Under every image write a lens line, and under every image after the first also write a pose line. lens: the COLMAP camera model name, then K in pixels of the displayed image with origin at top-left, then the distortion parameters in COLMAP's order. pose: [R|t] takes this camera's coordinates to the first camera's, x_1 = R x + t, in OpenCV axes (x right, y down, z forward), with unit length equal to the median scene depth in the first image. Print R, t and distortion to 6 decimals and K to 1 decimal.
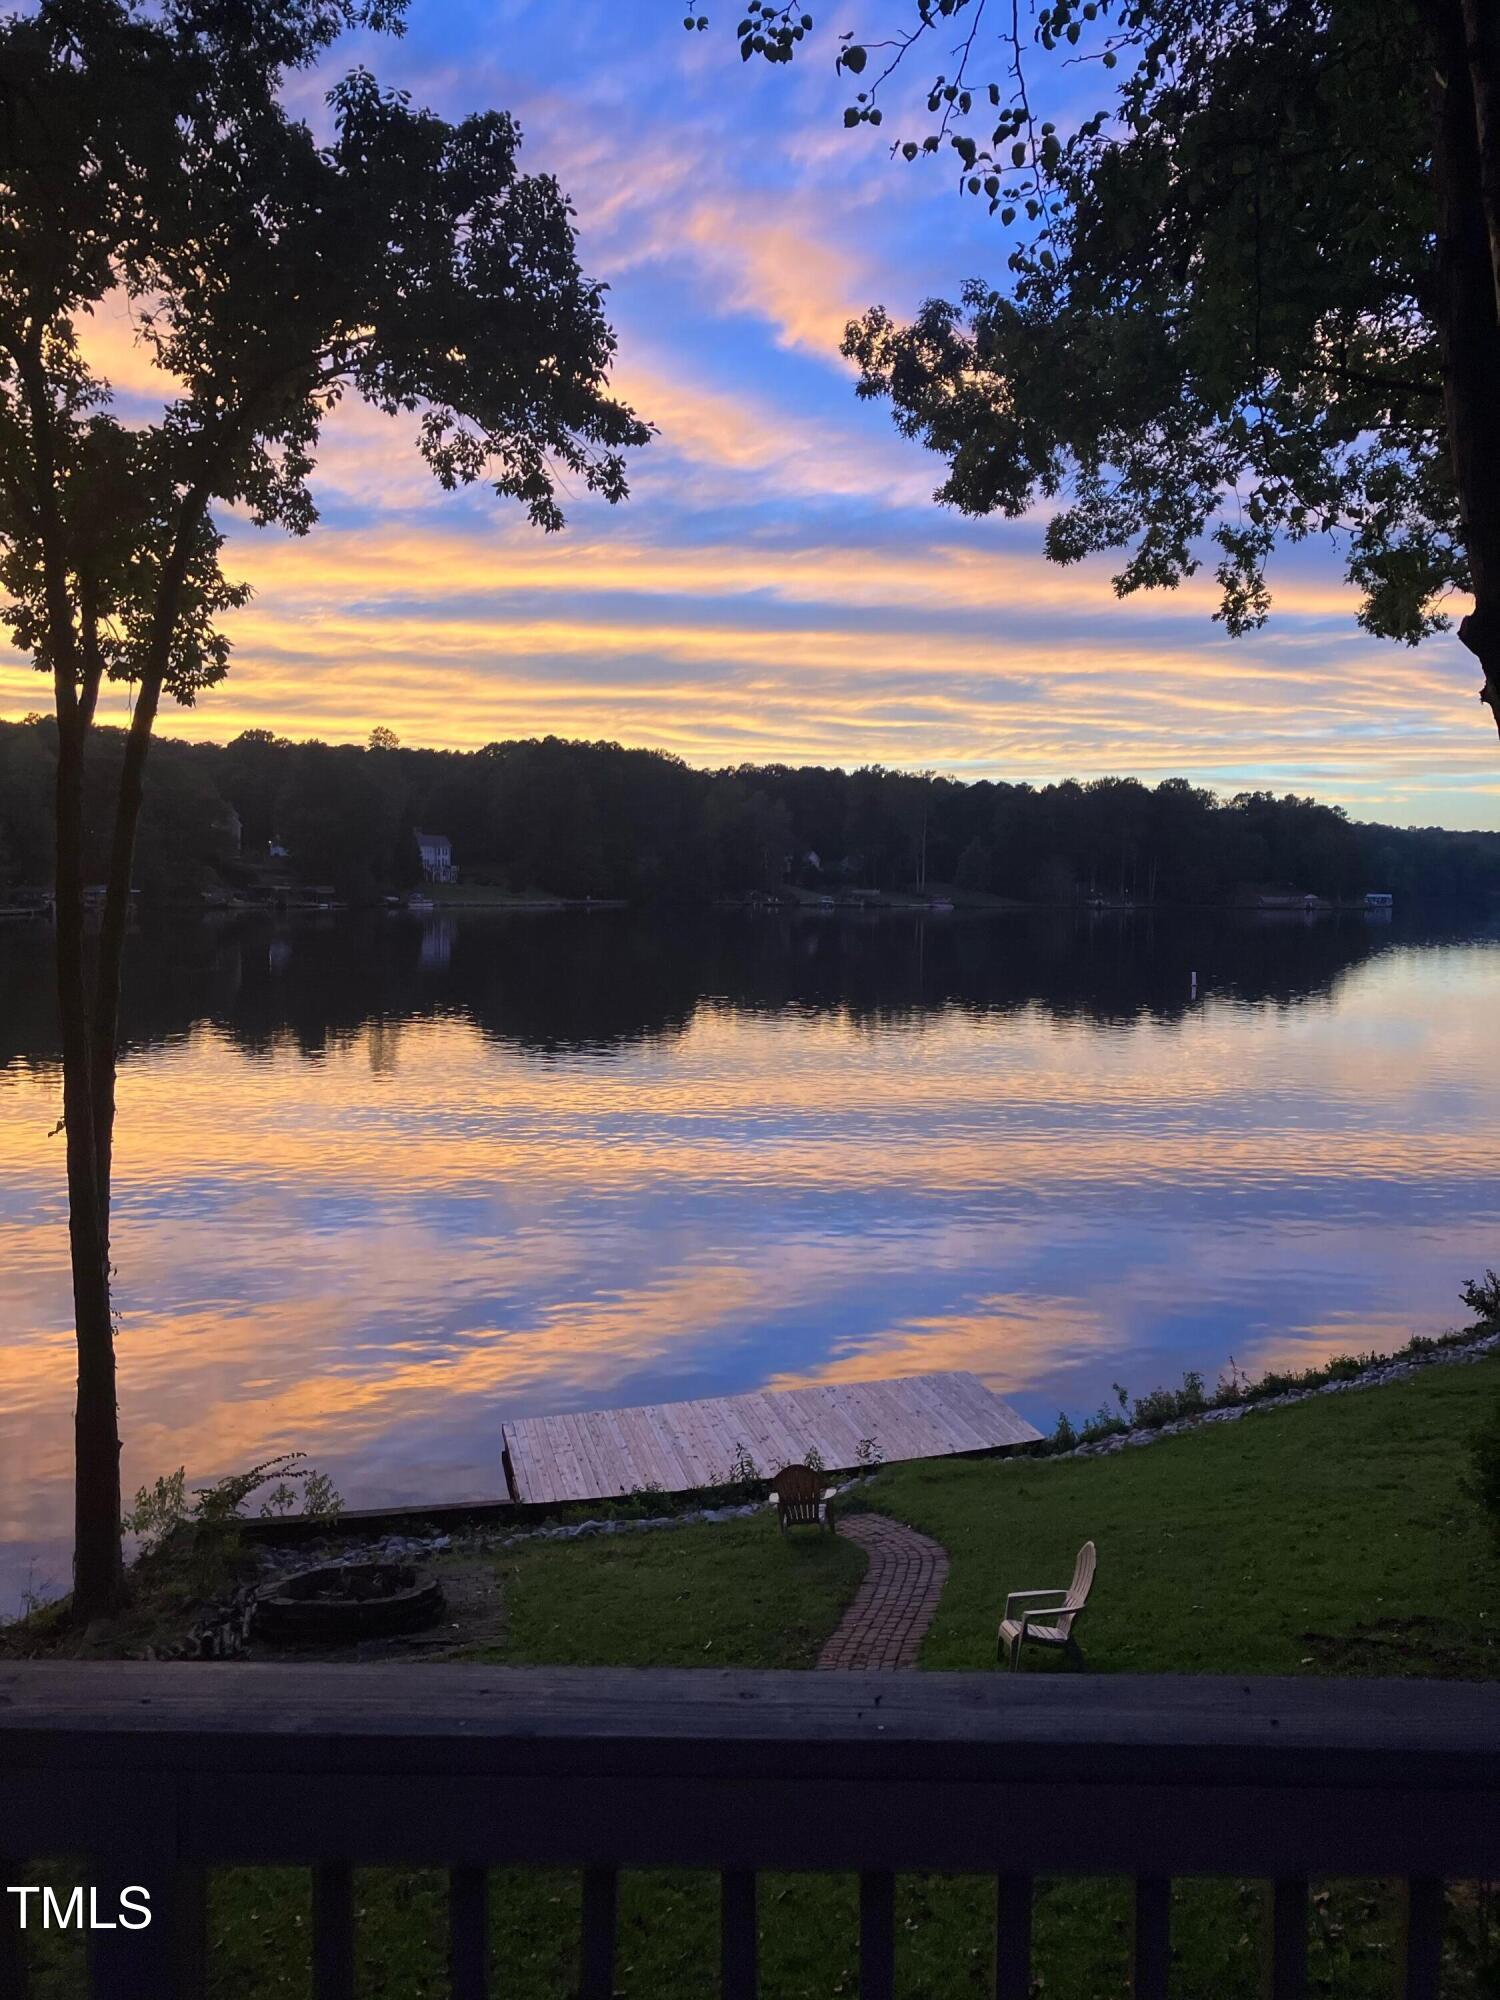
lens RADIAL K [[1629.6, 0, 742.8], [0, 1629.6, 980.8], [0, 0, 1]] dist [0.046293, -0.097158]
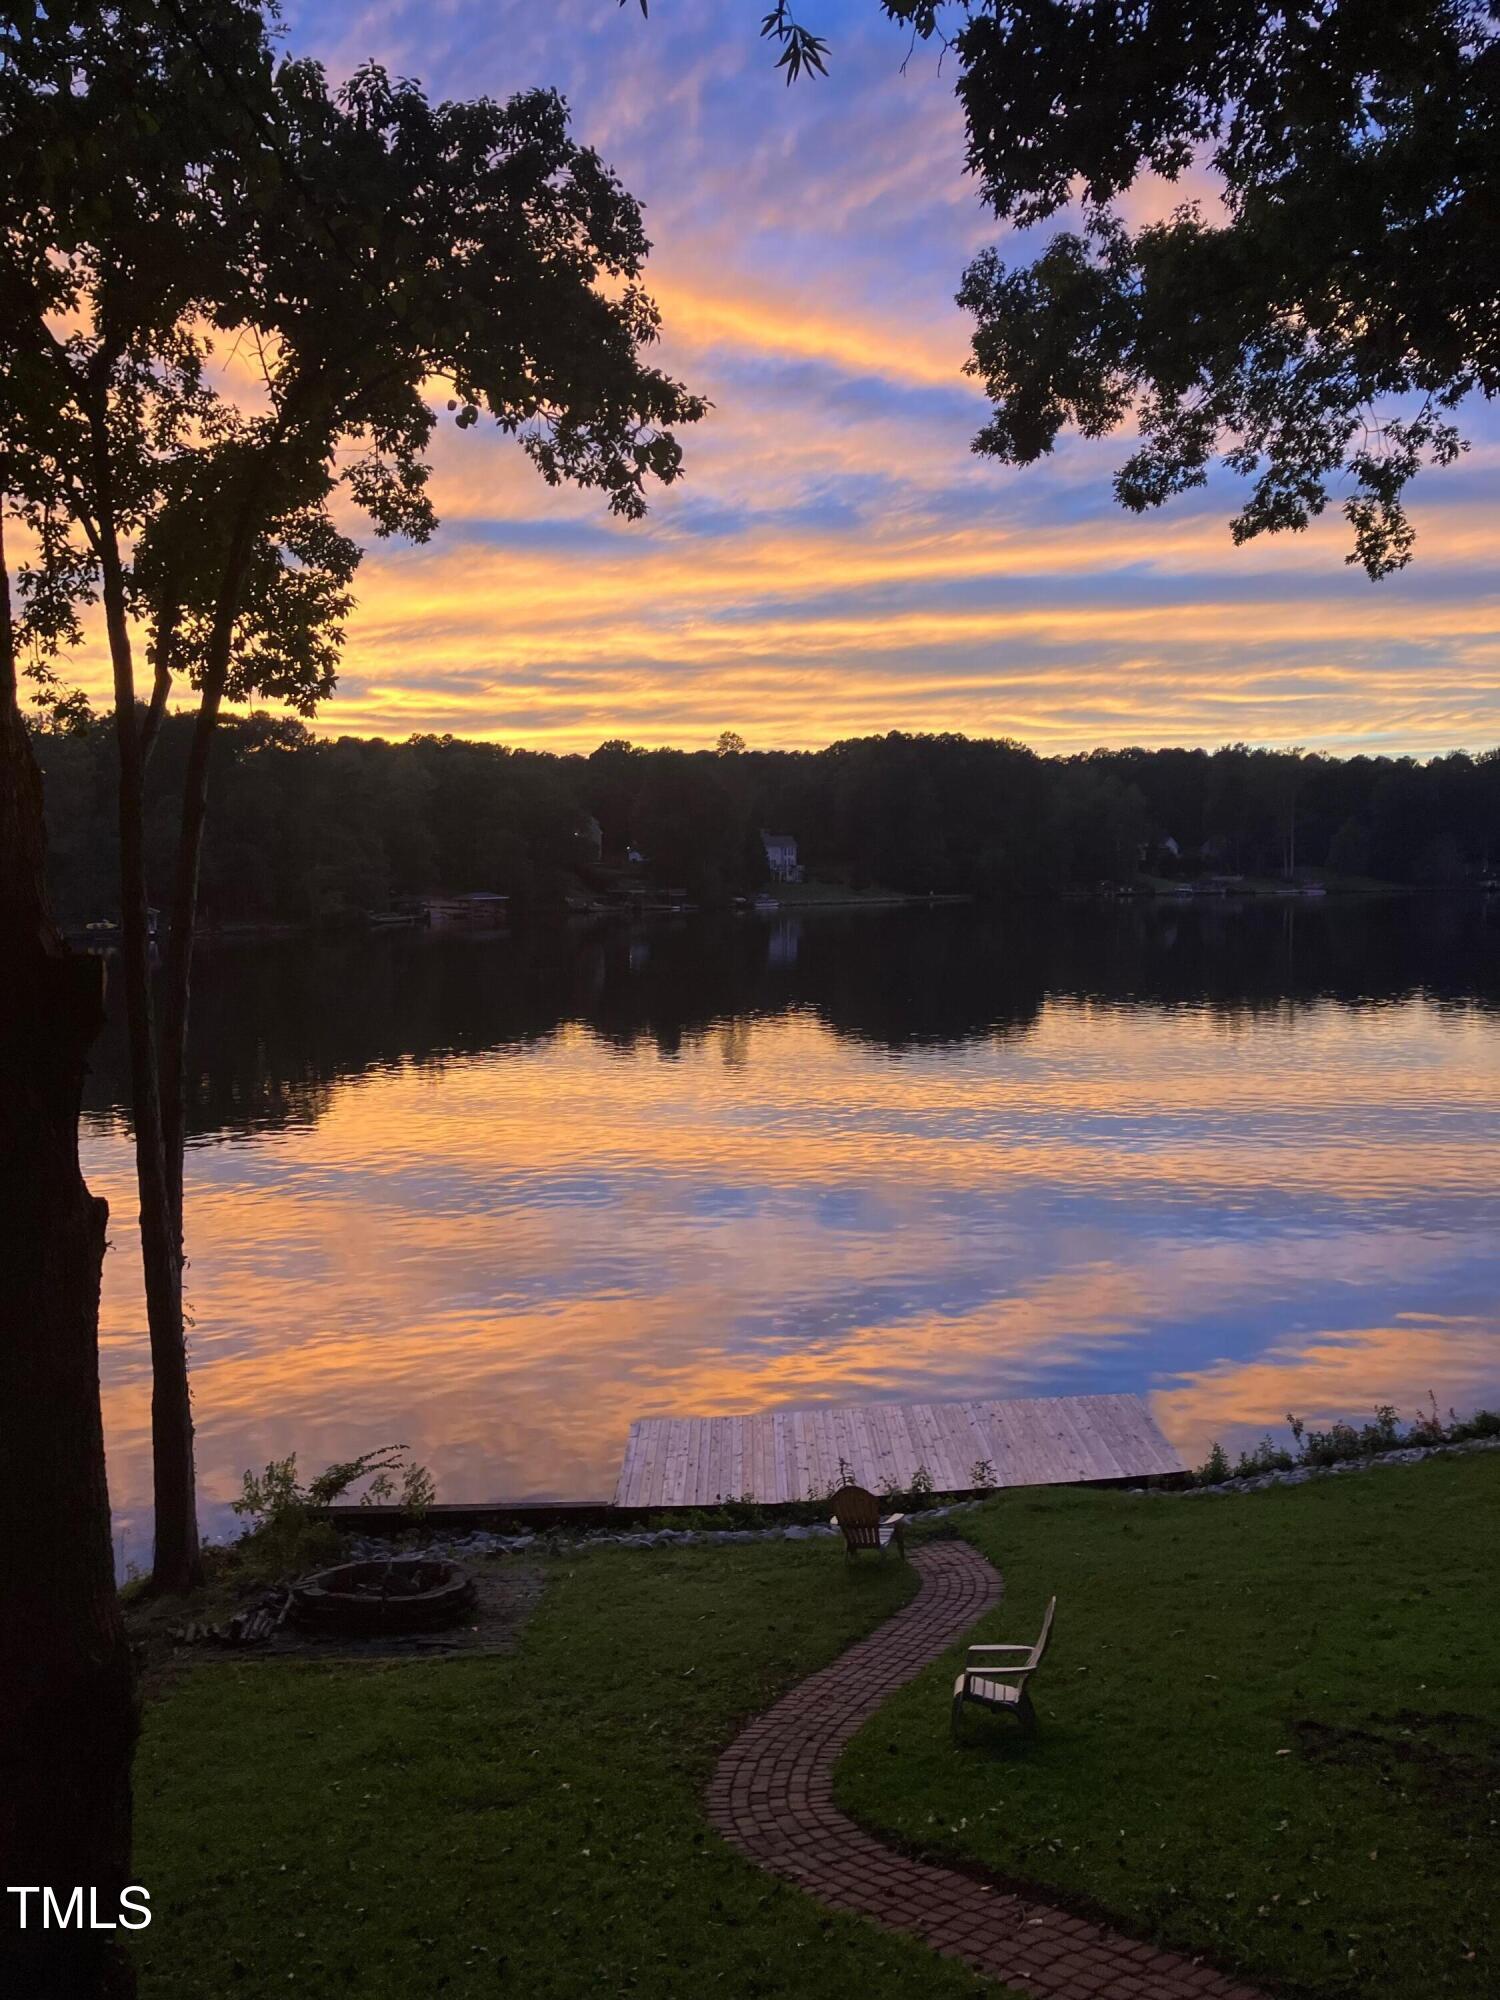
lens RADIAL K [[1629.5, 0, 754.0], [0, 1629.5, 1023.7], [0, 0, 1]] dist [0.053195, -0.099982]
pose [[0.973245, -0.006826, -0.229666, 0.149192], [0.013502, 0.999530, 0.027510, -0.000643], [0.229371, -0.029875, 0.972881, 0.050100]]
